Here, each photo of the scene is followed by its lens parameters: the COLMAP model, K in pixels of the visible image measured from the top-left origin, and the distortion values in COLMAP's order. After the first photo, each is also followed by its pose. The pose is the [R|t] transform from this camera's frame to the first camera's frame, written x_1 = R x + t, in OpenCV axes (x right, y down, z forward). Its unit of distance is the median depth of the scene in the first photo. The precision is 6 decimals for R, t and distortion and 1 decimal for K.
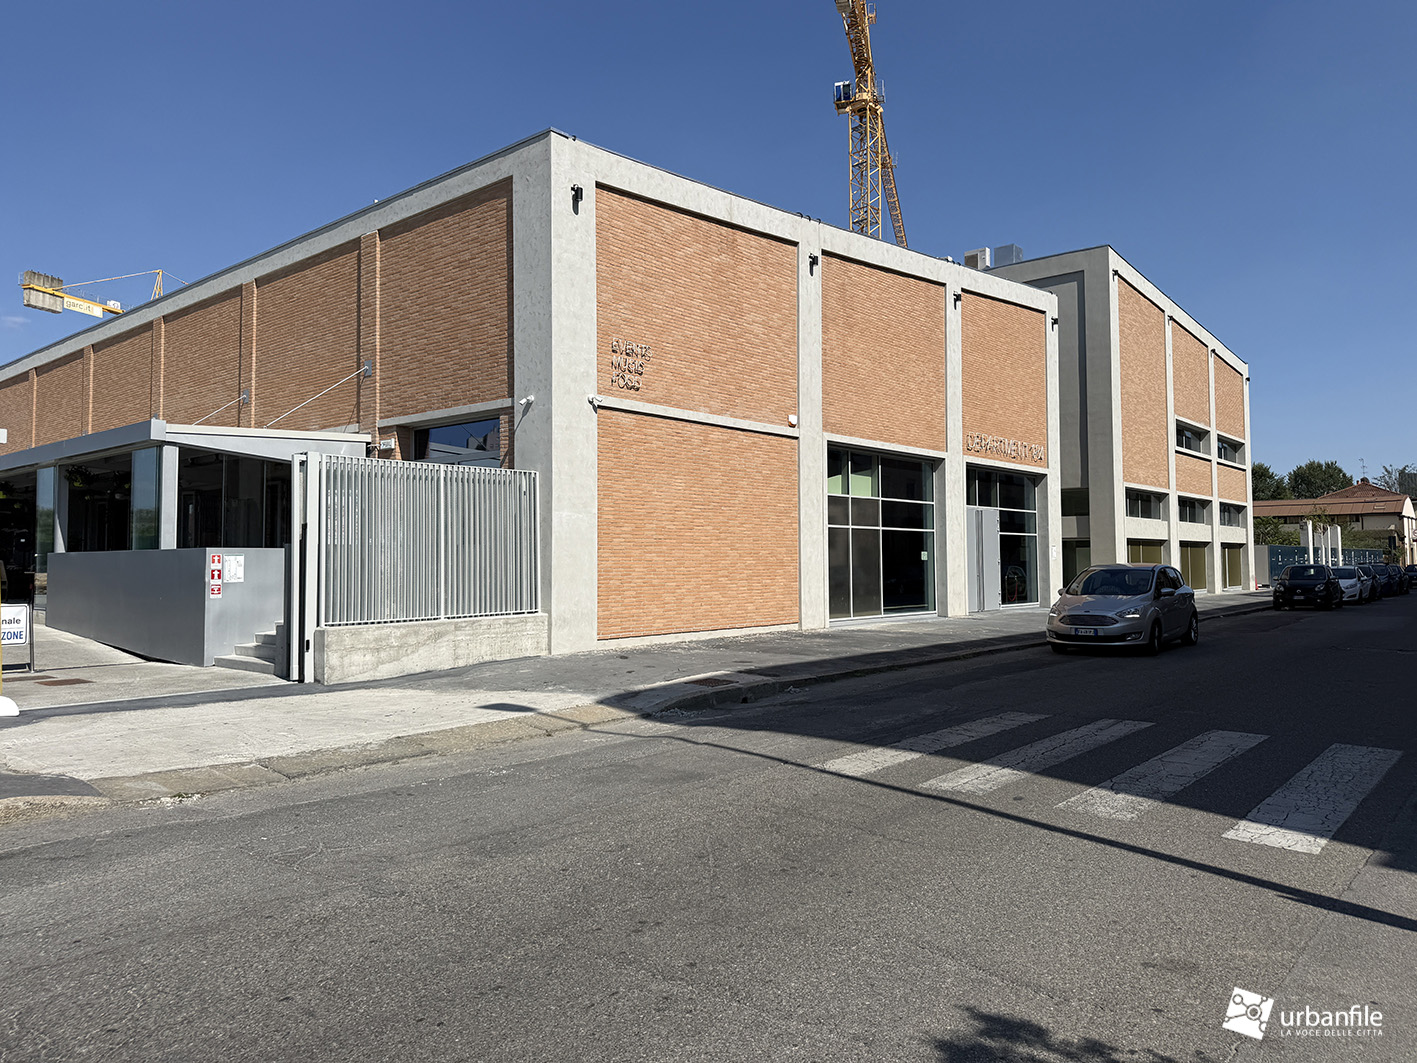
lens RADIAL K [[979.2, 0, 708.5], [0, 979.2, 531.5], [0, 0, 1]] dist [0.078236, -0.118812]
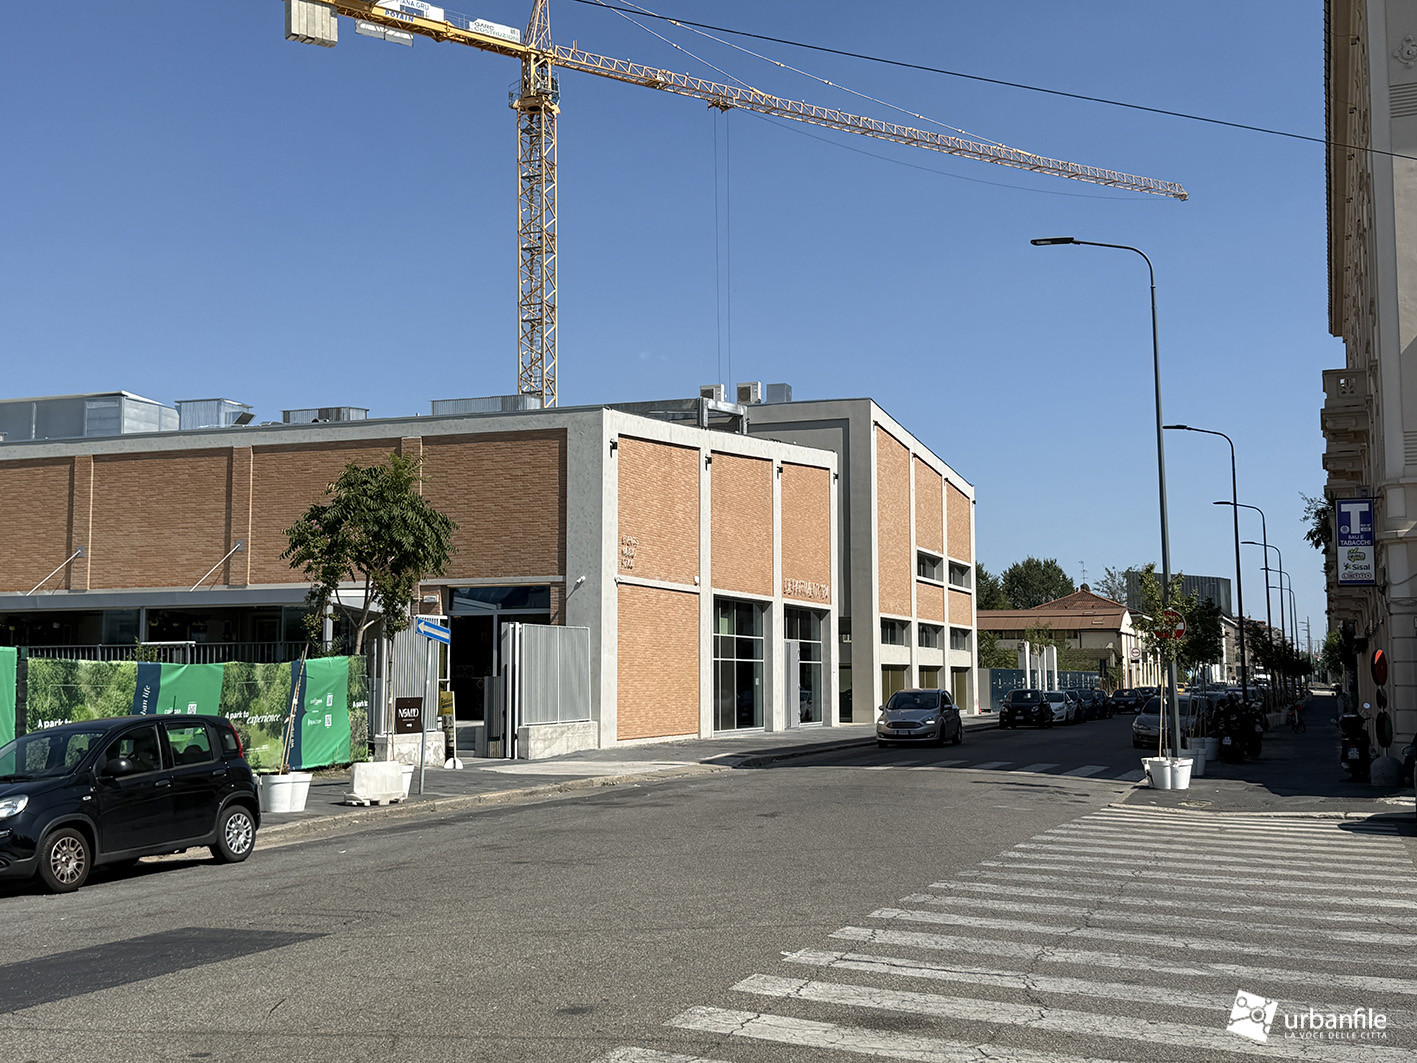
lens RADIAL K [[1744.4, 0, 708.5], [0, 1744.4, 531.5], [0, 0, 1]] dist [0.001609, -0.003115]
pose [[0.933784, 0.032815, 0.356330, -0.886859], [-0.012852, 0.998219, -0.058249, -0.049920], [-0.357606, 0.049812, 0.932543, -1.451594]]
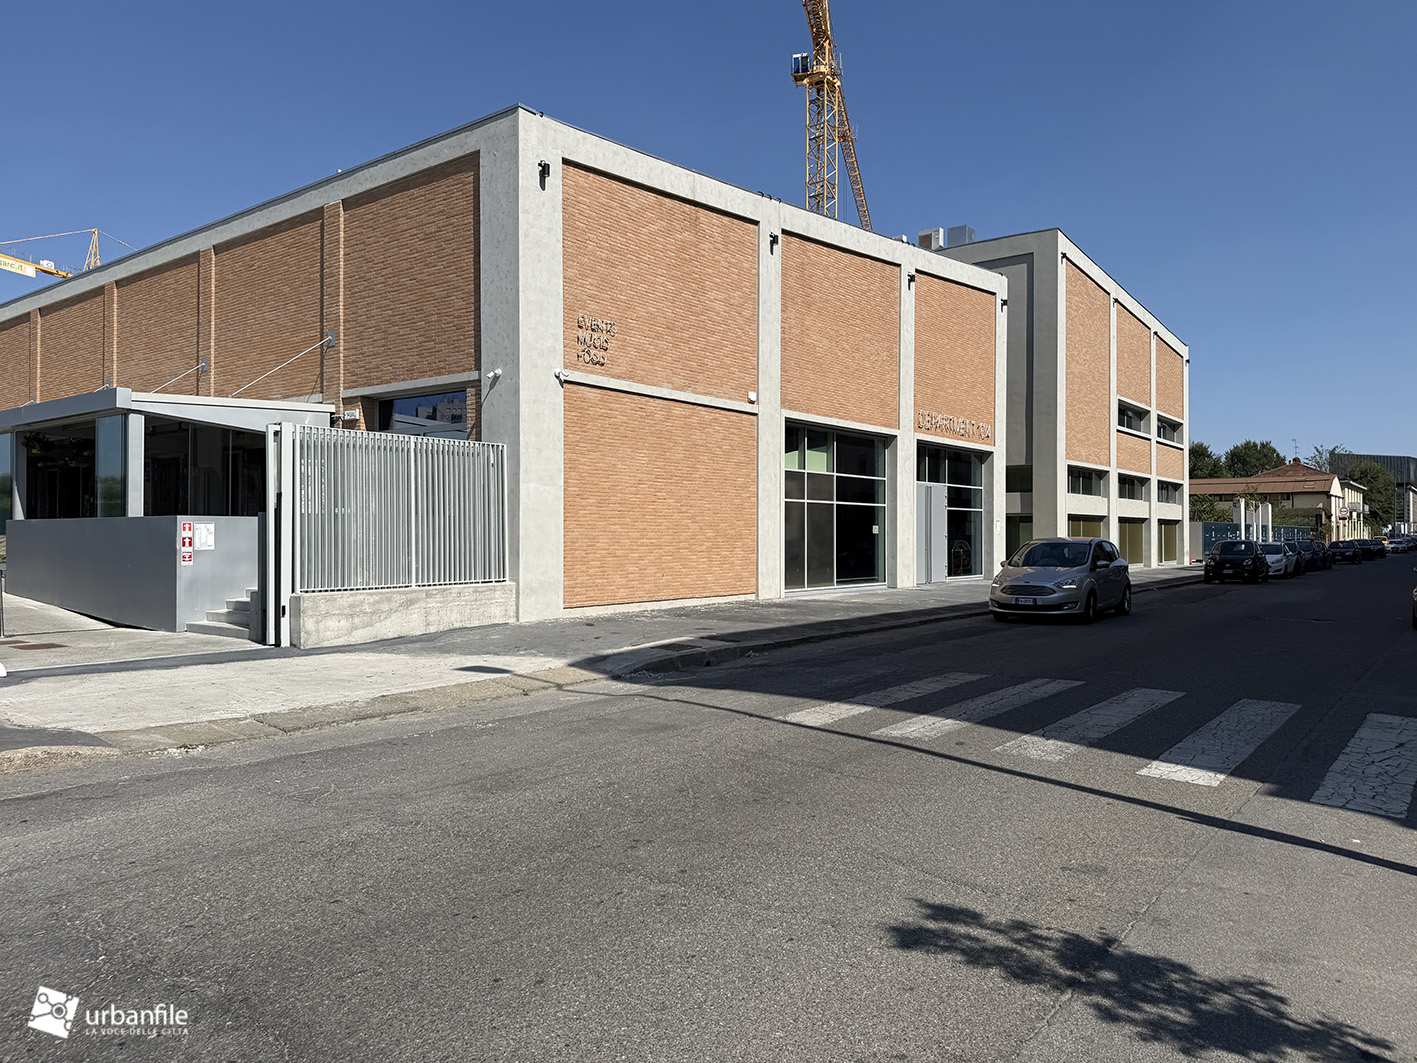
lens RADIAL K [[975.5, 0, 708.7], [0, 975.5, 544.2], [0, 0, 1]] dist [0.113035, -0.203977]
pose [[0.998765, 0.006304, 0.049279, -0.010691], [-0.008266, 0.999177, 0.039720, 0.000852], [-0.048988, -0.040078, 0.997995, -0.035138]]
